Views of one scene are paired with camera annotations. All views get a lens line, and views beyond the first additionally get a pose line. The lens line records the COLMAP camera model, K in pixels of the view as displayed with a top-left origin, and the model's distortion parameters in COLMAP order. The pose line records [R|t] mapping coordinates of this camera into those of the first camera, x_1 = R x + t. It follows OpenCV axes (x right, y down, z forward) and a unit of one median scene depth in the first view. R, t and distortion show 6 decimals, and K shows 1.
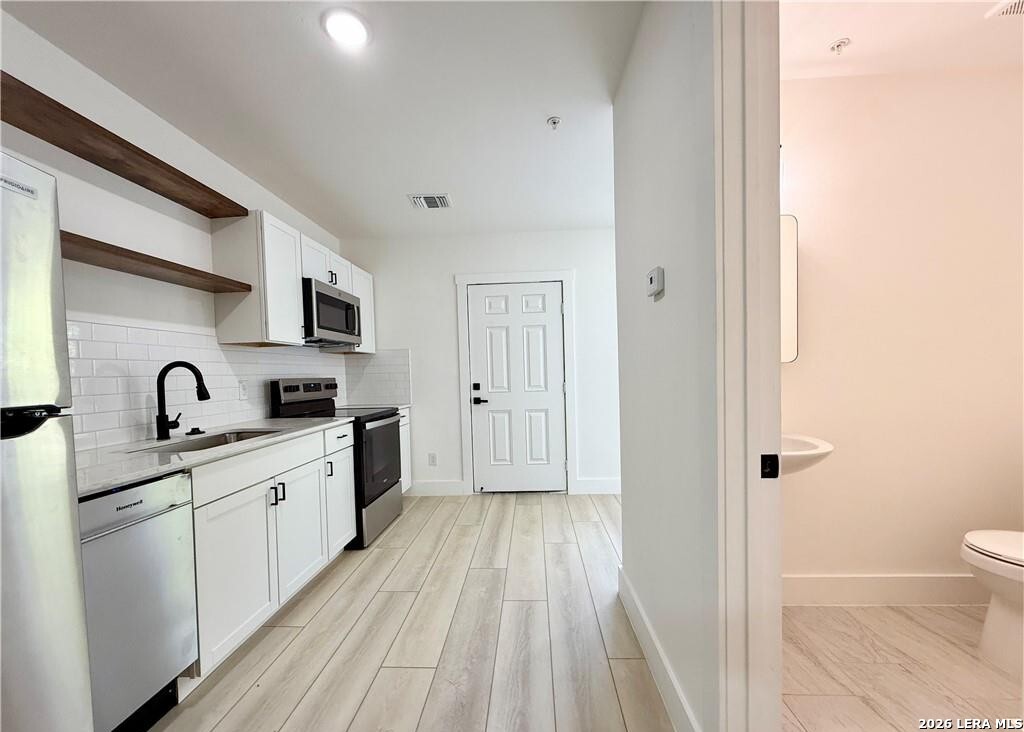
lens RADIAL K [[408.2, 0, 509.4], [0, 408.2, 385.3], [0, 0, 1]] dist [0.000497, -0.000246]
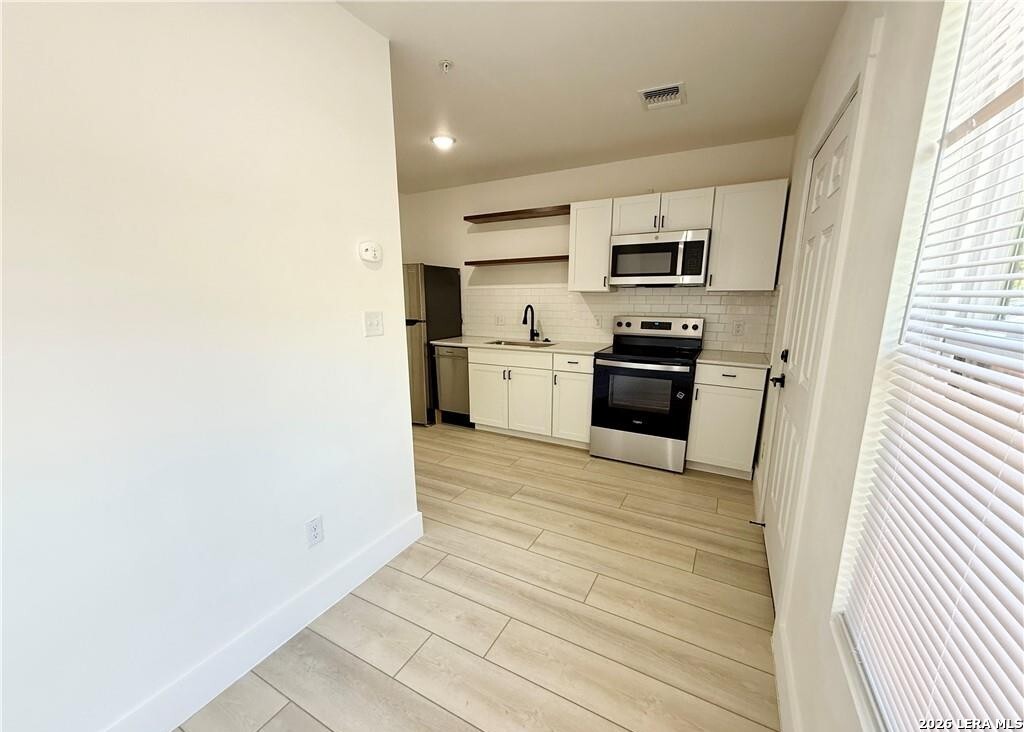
lens RADIAL K [[408.2, 0, 510.2], [0, 408.2, 385.4], [0, 0, 1]] dist [0.000497, -0.000246]
pose [[-0.428757, 0.225562, -0.874808, 0.948779], [-0.012712, 0.966727, 0.255493, -0.156051], [0.903331, 0.120665, -0.411623, 1.472099]]
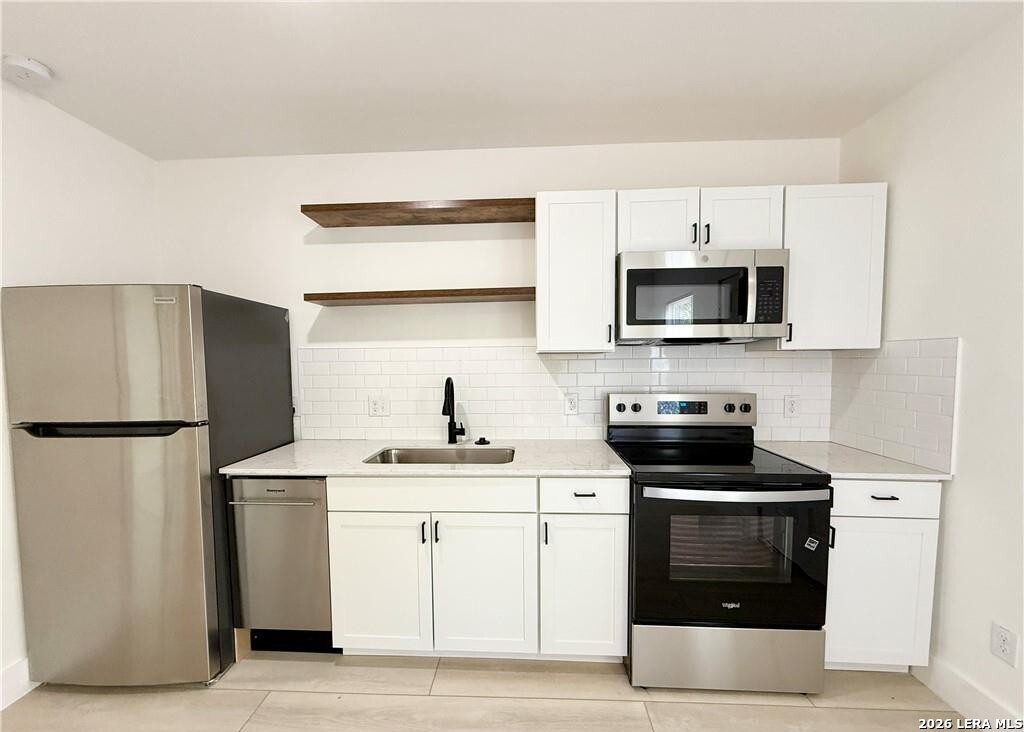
lens RADIAL K [[408.2, 0, 509.9], [0, 408.2, 384.8], [0, 0, 1]] dist [0.000497, -0.000246]
pose [[0.011797, 0.088769, -0.995982, 0.241271], [-0.022246, 0.995828, 0.088491, -0.112595], [0.999683, 0.021113, 0.013723, 0.923619]]
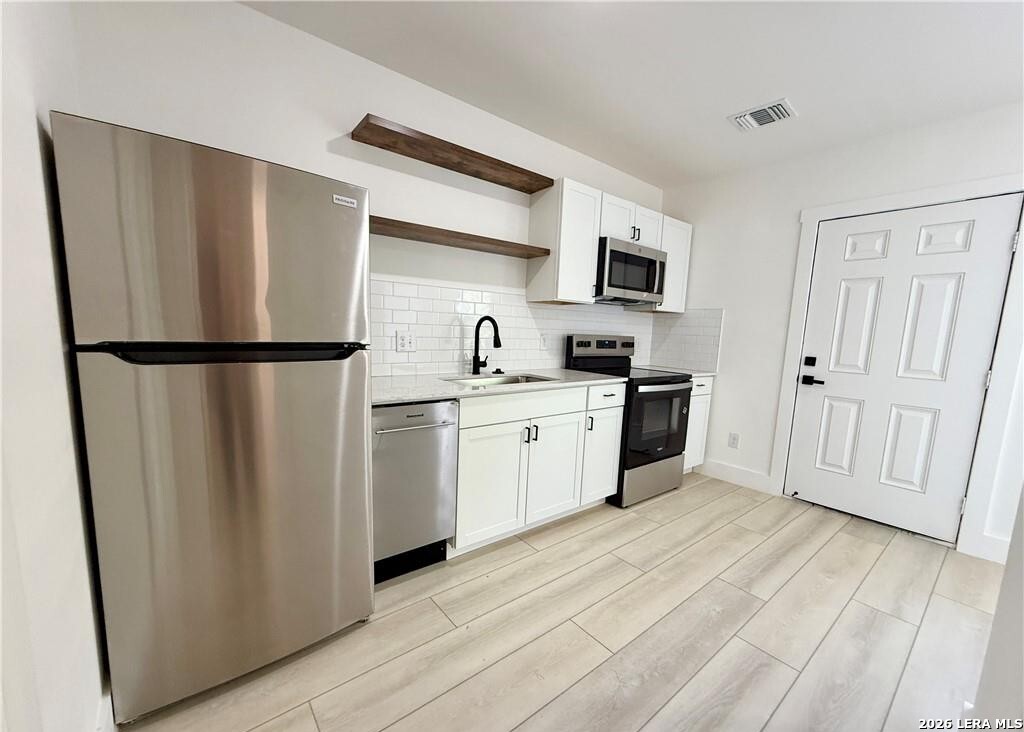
lens RADIAL K [[408.2, 0, 509.3], [0, 408.2, 384.5], [0, 0, 1]] dist [0.000497, -0.000246]
pose [[0.666426, 0.154353, -0.729419, 0.172287], [-0.079900, 0.987487, 0.135963, -0.020554], [0.741278, -0.032328, 0.670420, 0.144030]]
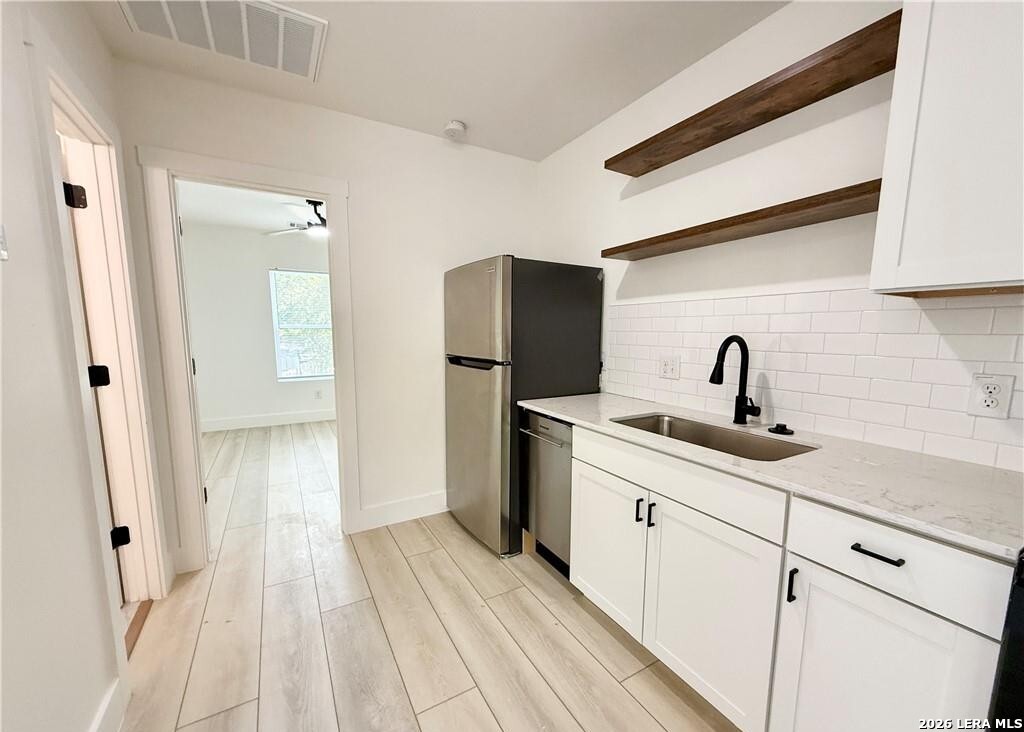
lens RADIAL K [[408.2, 0, 510.7], [0, 408.2, 384.7], [0, 0, 1]] dist [0.000497, -0.000246]
pose [[-0.837806, 0.096908, -0.537298, 0.029701], [0.002409, 0.984768, 0.173857, -0.085031], [0.545962, 0.144364, -0.825278, 1.167996]]
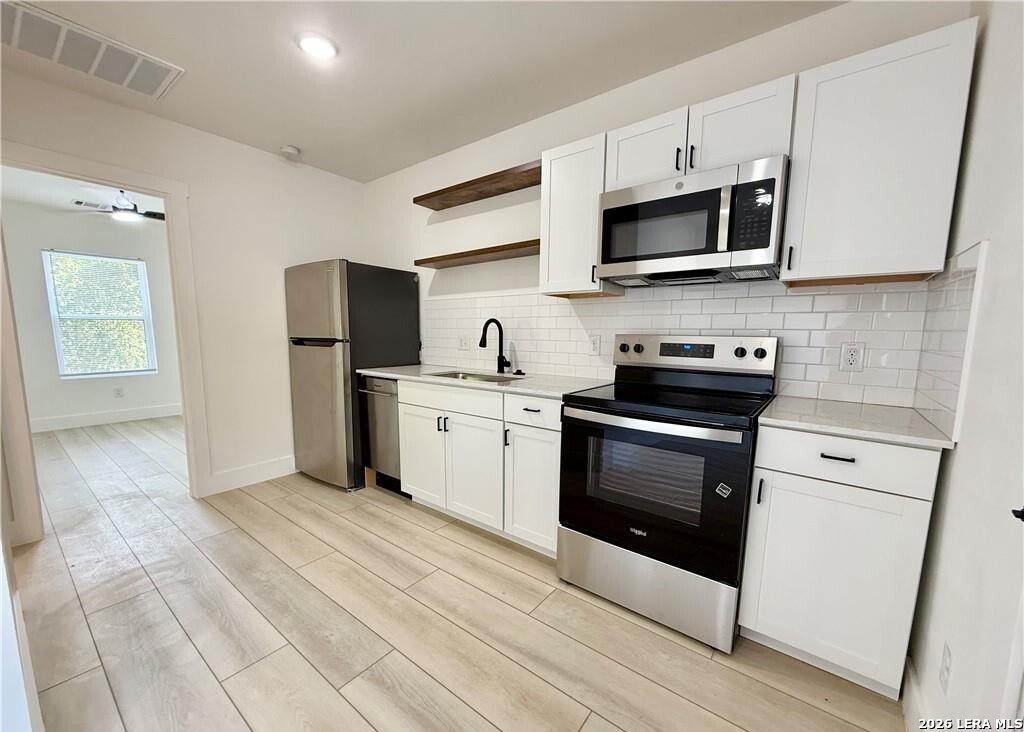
lens RADIAL K [[408.2, 0, 511.3], [0, 408.2, 385.3], [0, 0, 1]] dist [0.000497, -0.000246]
pose [[-0.568354, 0.130073, -0.812438, 0.262323], [-0.018058, 0.985215, 0.170368, -0.058470], [0.822586, 0.111500, -0.557602, 1.492986]]
